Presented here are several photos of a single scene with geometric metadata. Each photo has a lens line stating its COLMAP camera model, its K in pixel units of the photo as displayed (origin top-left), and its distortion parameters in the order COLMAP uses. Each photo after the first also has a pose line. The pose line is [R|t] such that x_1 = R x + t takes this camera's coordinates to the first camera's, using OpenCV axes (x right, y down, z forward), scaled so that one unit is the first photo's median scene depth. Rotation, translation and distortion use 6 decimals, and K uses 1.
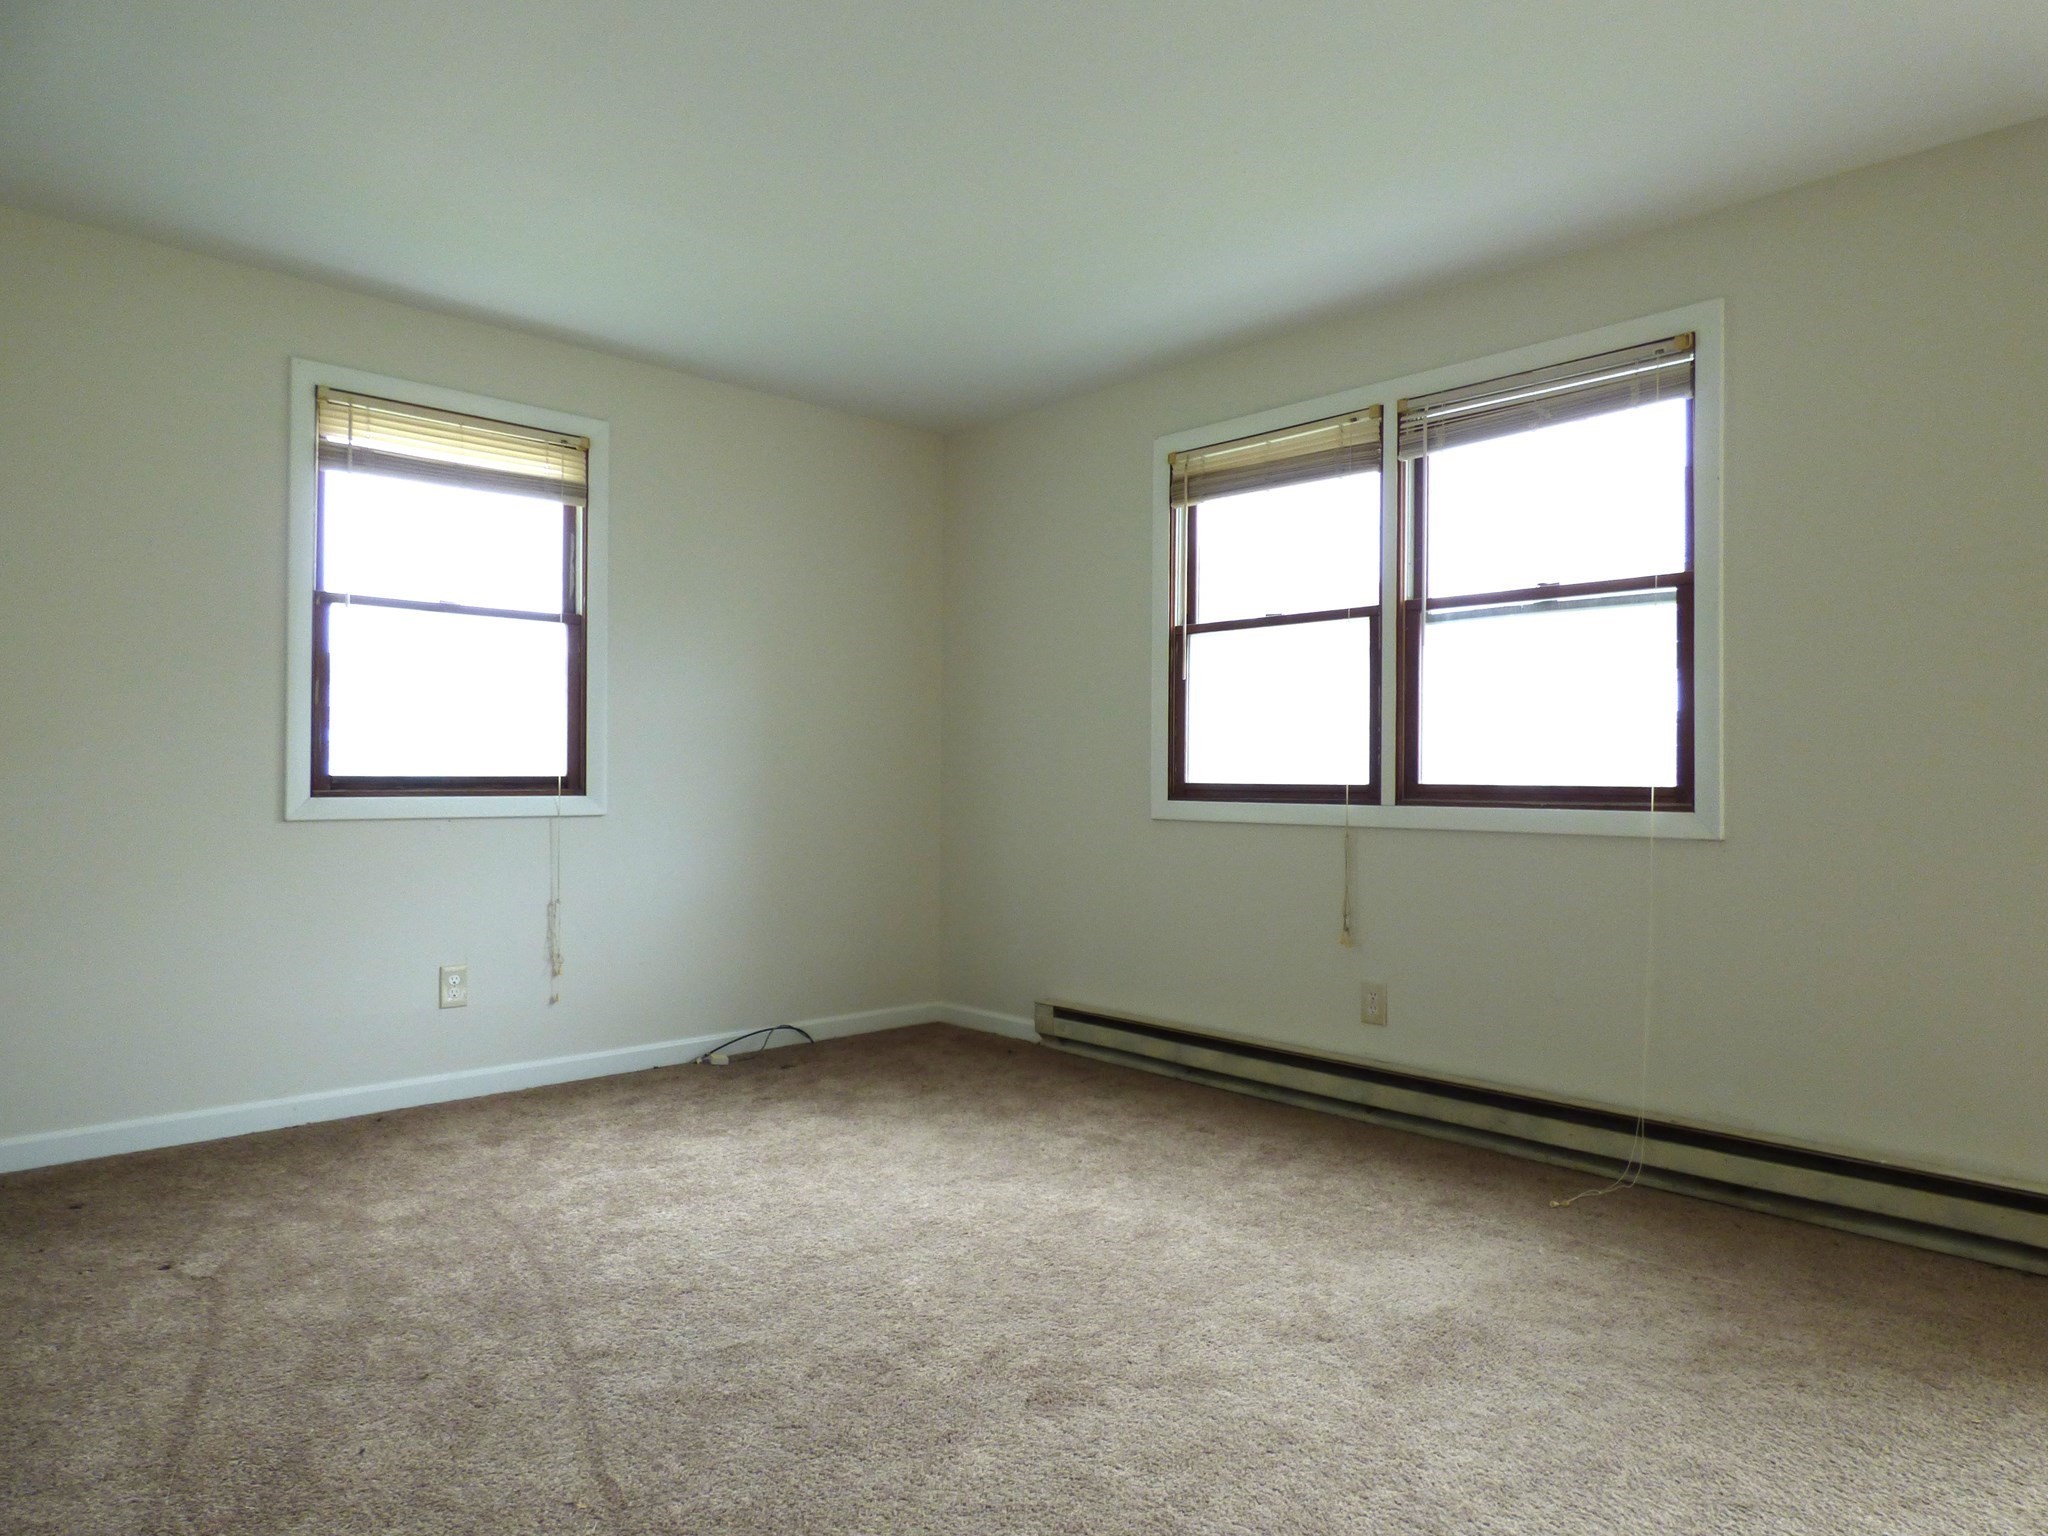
lens RADIAL K [[1300.4, 0, 1070.8], [0, 1300.4, 764.0], [0, 0, 1]] dist [-0.010883, 0.015232]
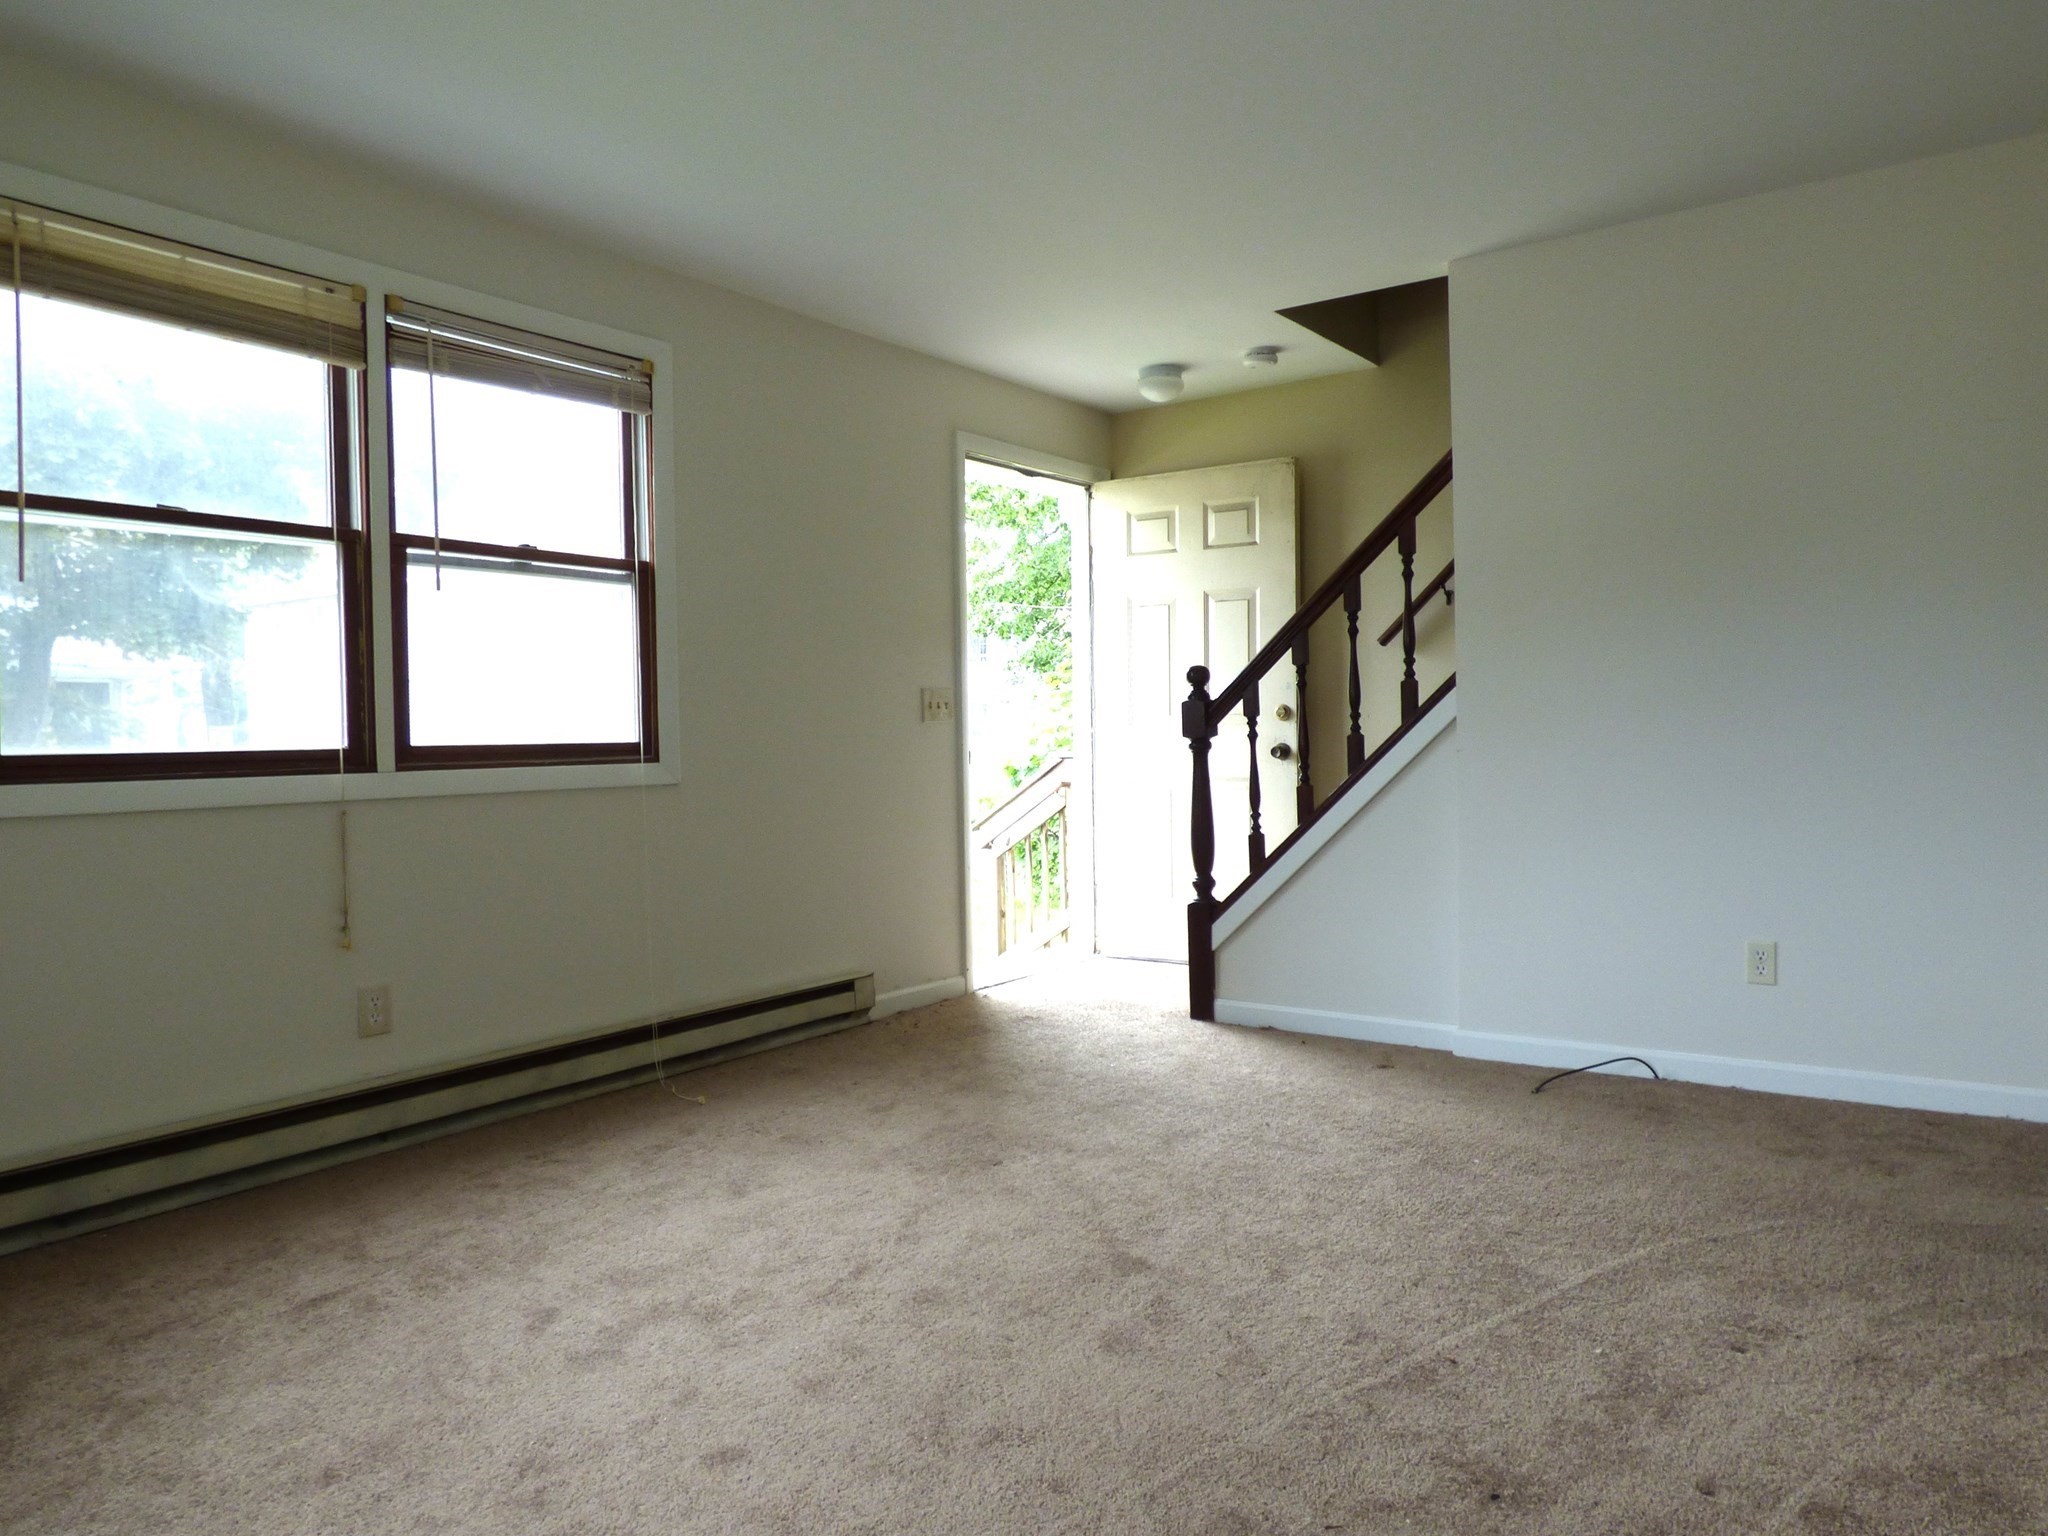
lens RADIAL K [[1300.4, 0, 1070.8], [0, 1300.4, 764.0], [0, 0, 1]] dist [-0.010883, 0.015232]
pose [[-0.178864, -0.029433, 0.983433, -0.670290], [0.005402, 0.999508, 0.030897, 0.002663], [-0.983859, 0.010839, -0.178617, 0.717359]]
